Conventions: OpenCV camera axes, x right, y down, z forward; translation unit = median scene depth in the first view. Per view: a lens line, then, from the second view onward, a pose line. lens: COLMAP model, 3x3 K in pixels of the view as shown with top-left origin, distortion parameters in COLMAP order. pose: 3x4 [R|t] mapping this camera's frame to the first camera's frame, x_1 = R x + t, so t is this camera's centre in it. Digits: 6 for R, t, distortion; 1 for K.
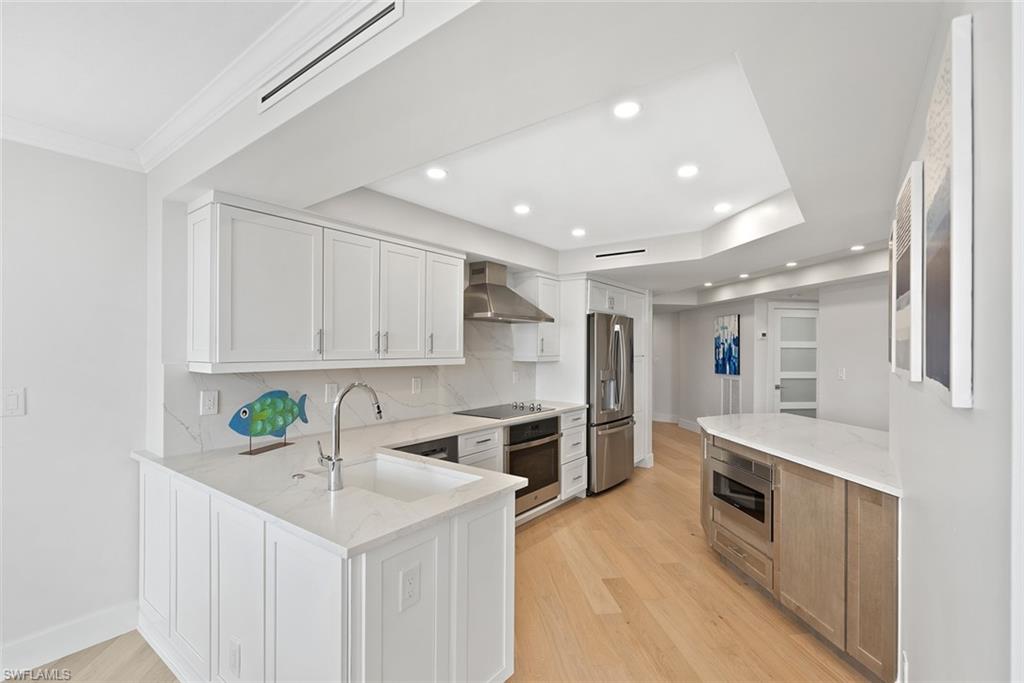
lens RADIAL K [[448.7, 0, 502.0], [0, 448.7, 343.7], [0, 0, 1]] dist [-0.010886, -0.000135]
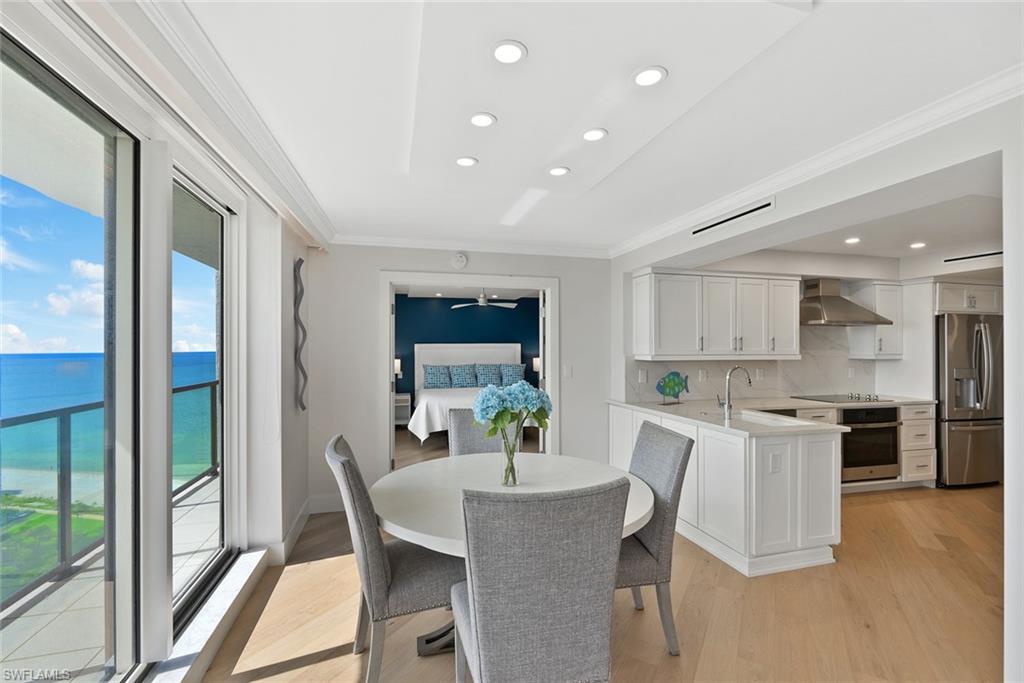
lens RADIAL K [[448.7, 0, 502.0], [0, 448.7, 343.7], [0, 0, 1]] dist [-0.010886, -0.000135]
pose [[0.791340, -0.006071, -0.611347, 0.022571], [0.007235, 0.999974, -0.000566, -0.006036], [0.611334, -0.003975, 0.791363, -0.529093]]
